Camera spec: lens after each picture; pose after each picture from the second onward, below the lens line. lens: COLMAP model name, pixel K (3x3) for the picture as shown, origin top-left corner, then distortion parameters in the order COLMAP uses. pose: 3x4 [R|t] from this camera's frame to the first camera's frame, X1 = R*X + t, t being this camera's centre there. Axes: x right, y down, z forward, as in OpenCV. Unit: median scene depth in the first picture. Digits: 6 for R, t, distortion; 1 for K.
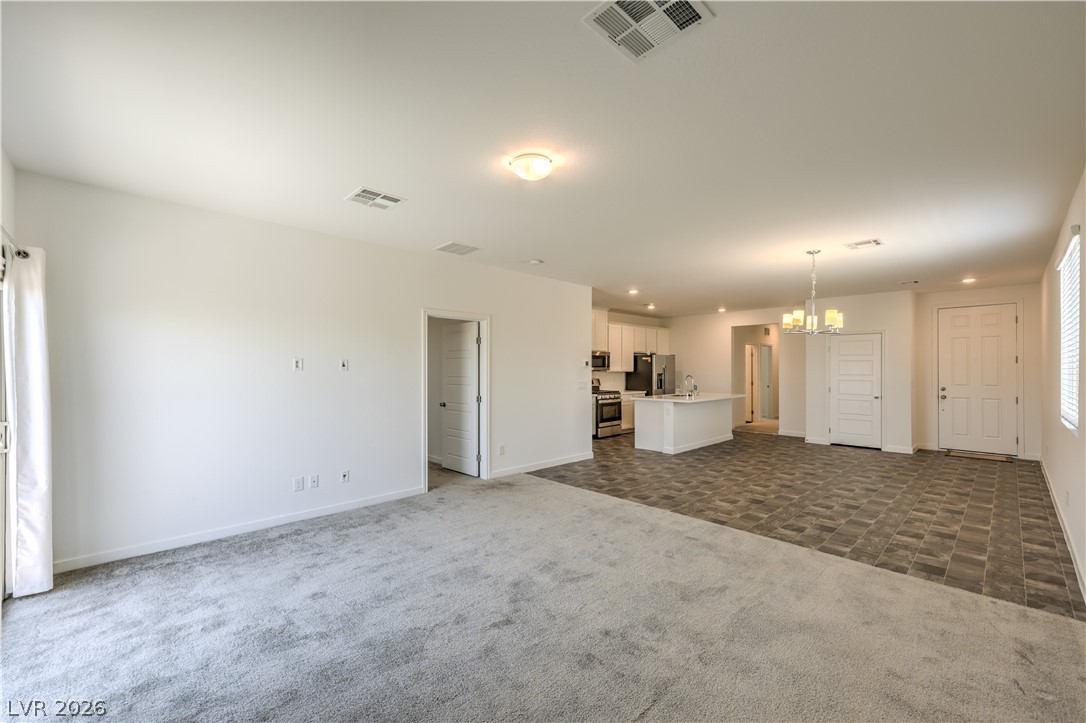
lens RADIAL K [[436.7, 0, 532.3], [0, 436.7, 379.8], [0, 0, 1]] dist [0.000011, 0.000495]
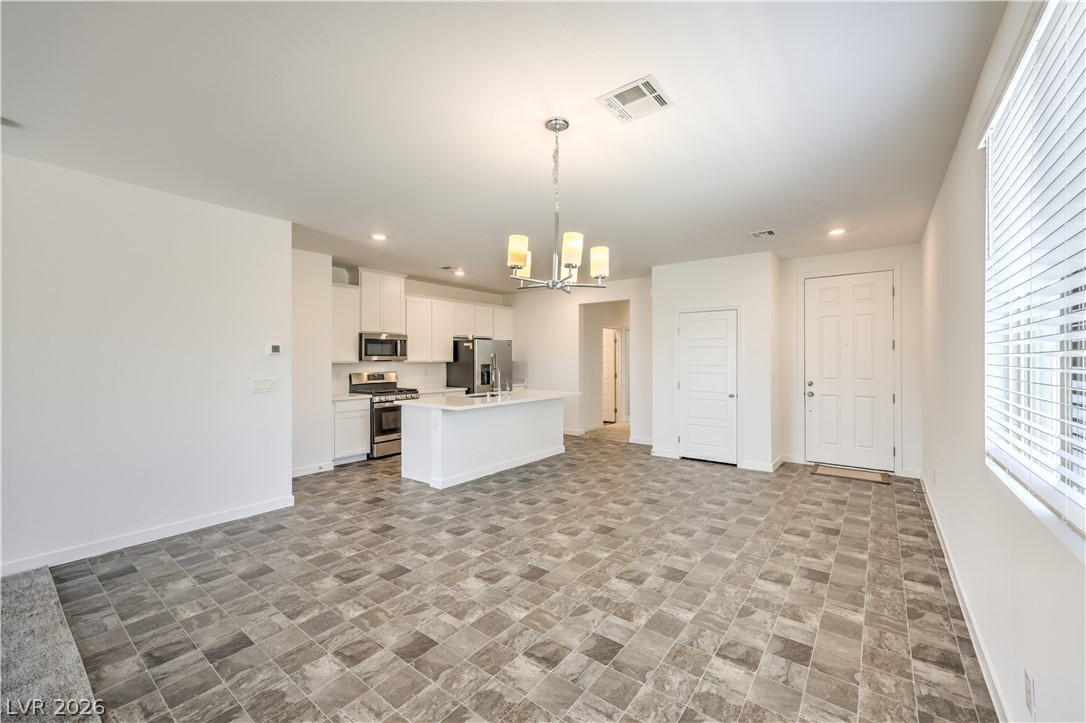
lens RADIAL K [[436.7, 0, 539.4], [0, 436.7, 364.0], [0, 0, 1]] dist [0.000011, 0.000495]
pose [[0.987258, -0.004747, 0.159056, 0.280468], [0.006384, 0.999932, -0.009784, -0.006779], [-0.158999, 0.010675, 0.987221, 0.256640]]
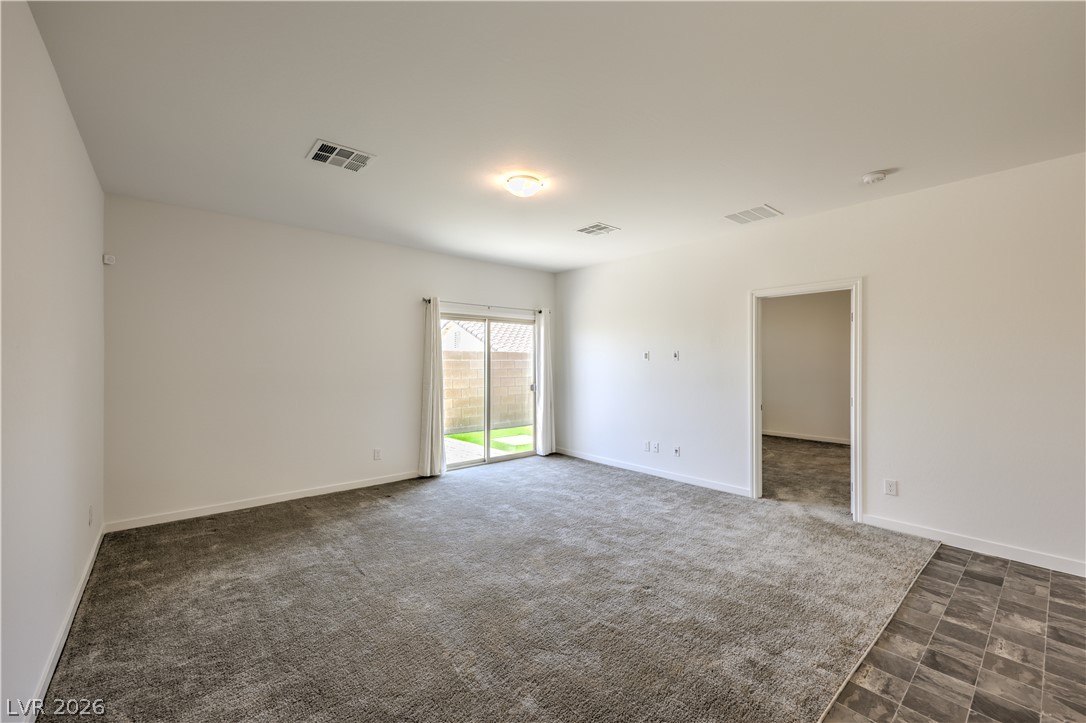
lens RADIAL K [[436.7, 0, 547.8], [0, 436.7, 367.2], [0, 0, 1]] dist [0.000011, 0.000495]
pose [[-0.042359, 0.016414, -0.998968, 0.726554], [-0.019854, 0.999654, 0.017267, -0.015979], [0.998905, 0.020565, -0.042018, 0.680057]]
